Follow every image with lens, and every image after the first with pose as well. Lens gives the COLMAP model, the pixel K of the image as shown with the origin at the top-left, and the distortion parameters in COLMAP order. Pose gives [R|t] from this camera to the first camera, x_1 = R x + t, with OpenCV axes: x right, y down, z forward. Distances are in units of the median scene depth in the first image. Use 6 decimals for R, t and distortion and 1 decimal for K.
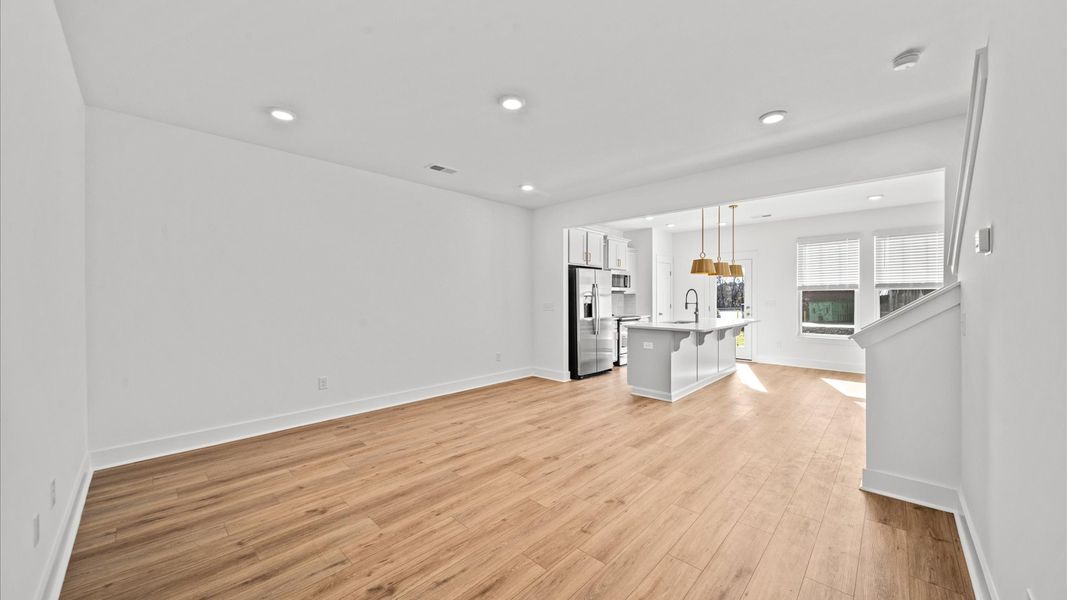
lens RADIAL K [[377.0, 0, 535.0], [0, 377.0, 299.6], [0, 0, 1]] dist [-0.001255, -0.000296]
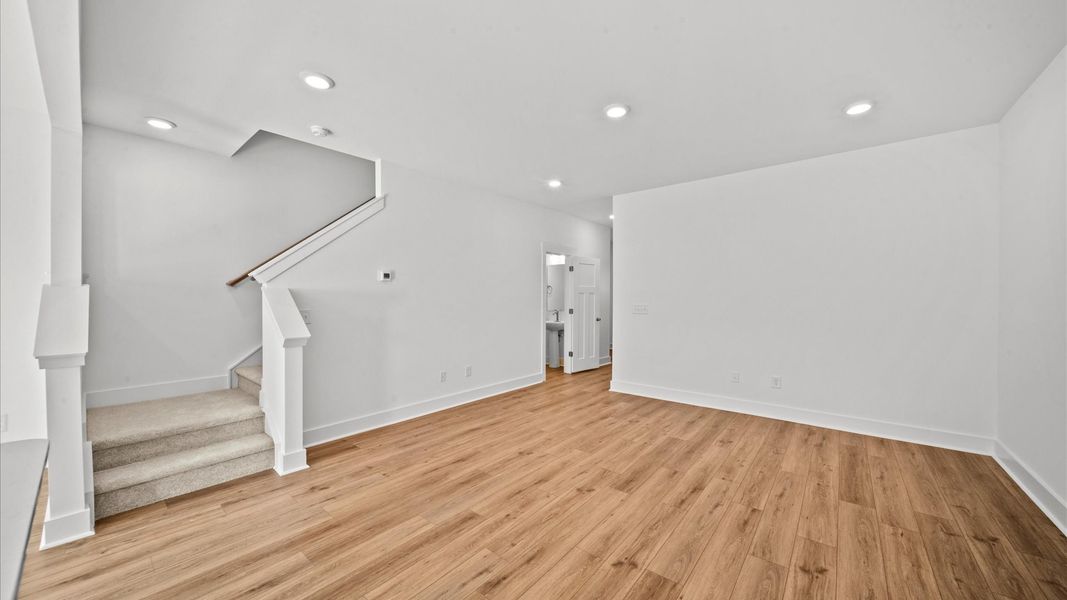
lens RADIAL K [[377.0, 0, 532.3], [0, 377.0, 298.8], [0, 0, 1]] dist [-0.001255, -0.000296]
pose [[-0.997909, 0.001802, -0.064608, 0.234121], [0.001379, 0.999977, 0.006590, -0.013264], [0.064618, 0.006487, -0.997889, 1.986293]]
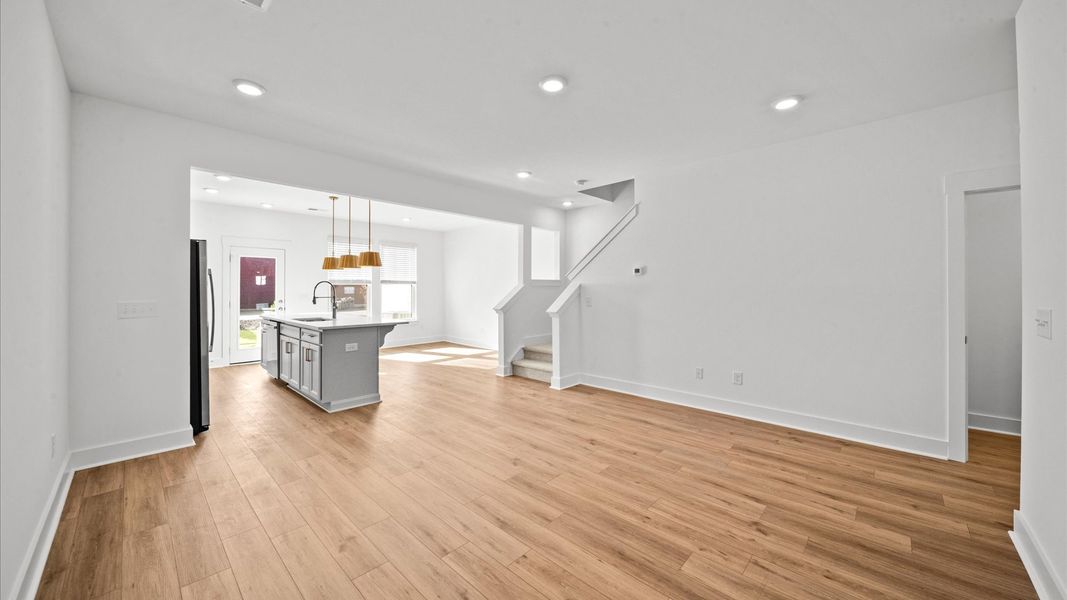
lens RADIAL K [[377.0, 0, 534.1], [0, 377.0, 291.6], [0, 0, 1]] dist [-0.001255, -0.000296]
pose [[-0.004623, -0.004840, 0.999978, -0.975517], [0.006701, 0.999966, 0.004871, -0.010375], [-0.999967, 0.006723, -0.004591, 1.037379]]
